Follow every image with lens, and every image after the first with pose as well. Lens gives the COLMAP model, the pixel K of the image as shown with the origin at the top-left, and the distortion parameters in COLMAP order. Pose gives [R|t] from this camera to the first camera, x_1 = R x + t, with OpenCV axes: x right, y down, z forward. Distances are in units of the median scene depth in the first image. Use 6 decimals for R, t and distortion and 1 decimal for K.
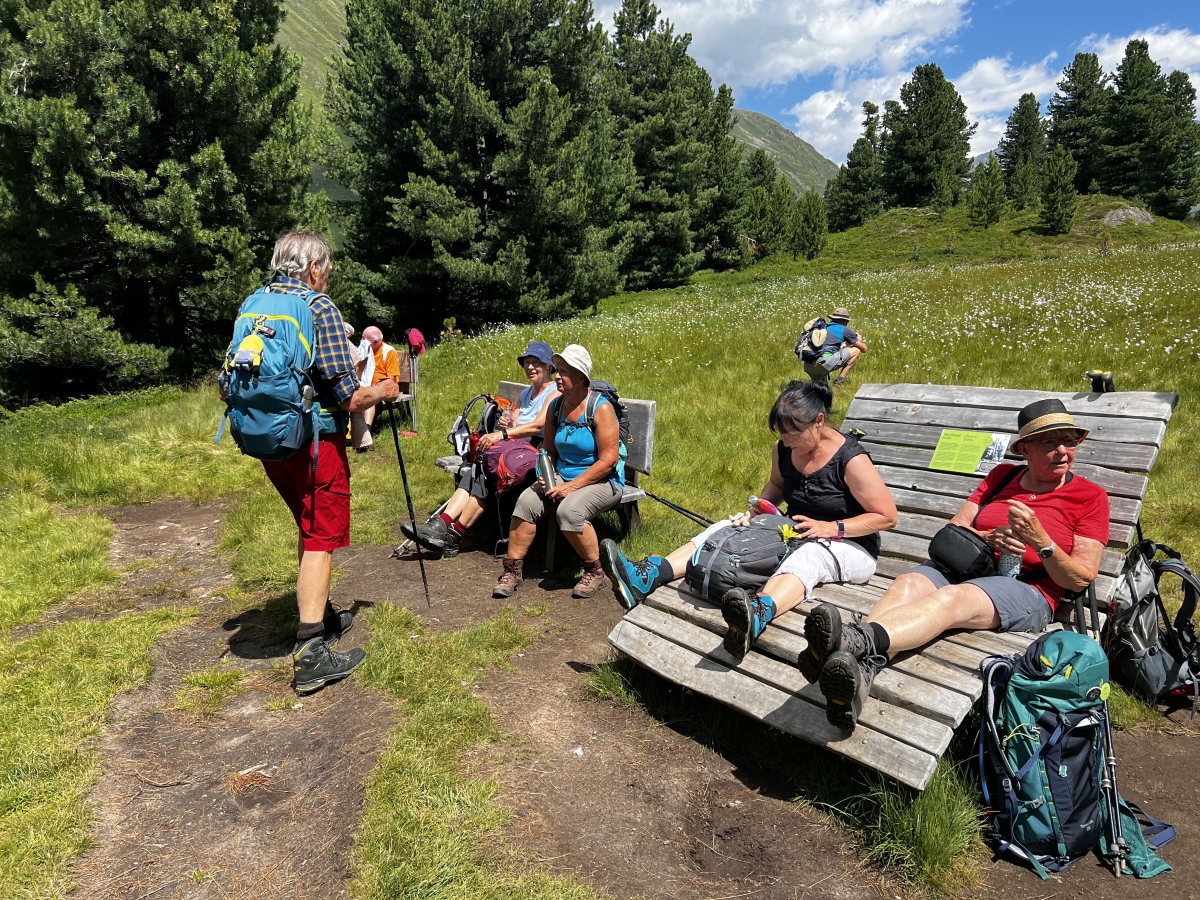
lens RADIAL K [[891.0, 0, 607.8], [0, 891.0, 455.5], [0, 0, 1]] dist [0.051001, -0.031475]
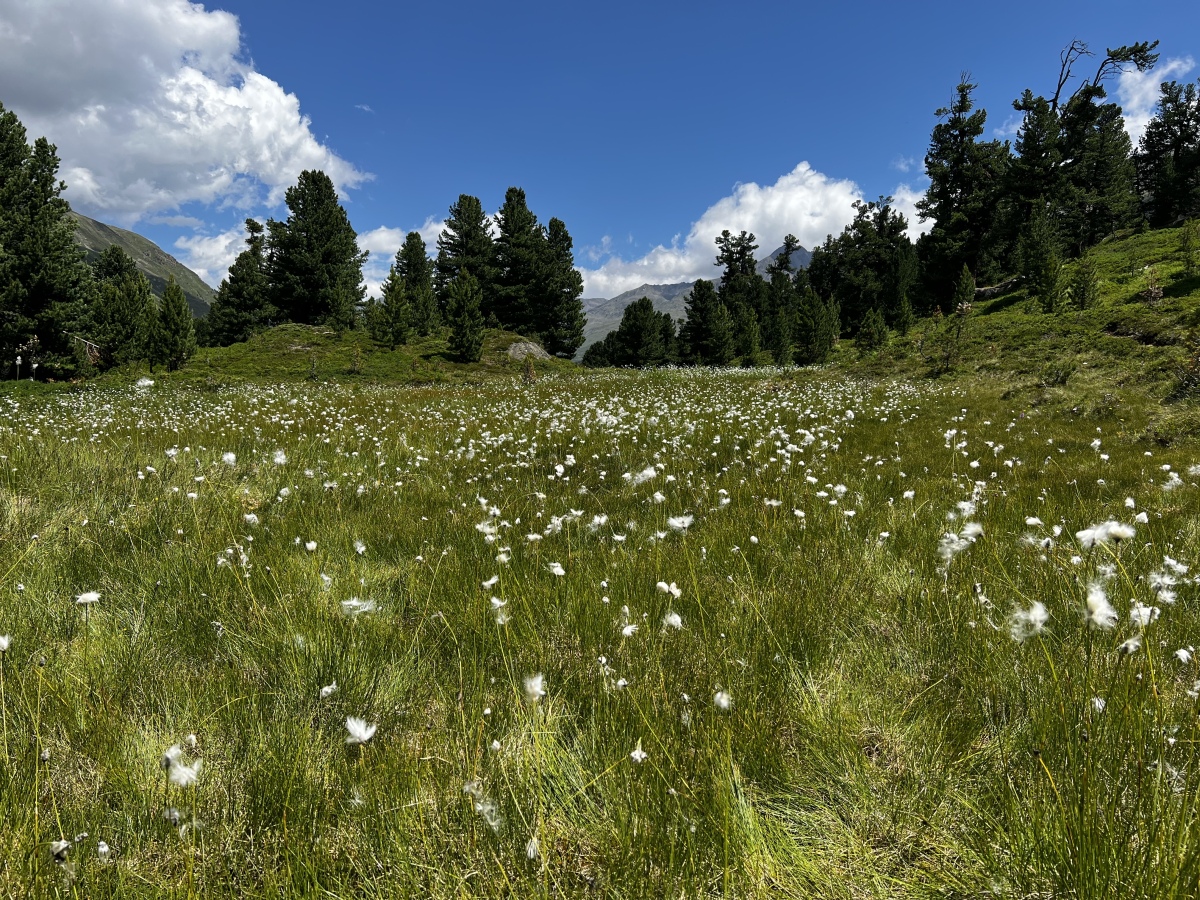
lens RADIAL K [[891.0, 0, 589.0], [0, 891.0, 449.6], [0, 0, 1]] dist [0.051001, -0.031475]
pose [[0.809275, 0.012336, 0.587301, 0.139090], [0.077567, 0.988781, -0.127652, -0.067413], [-0.582286, 0.148861, 0.799239, 0.433041]]
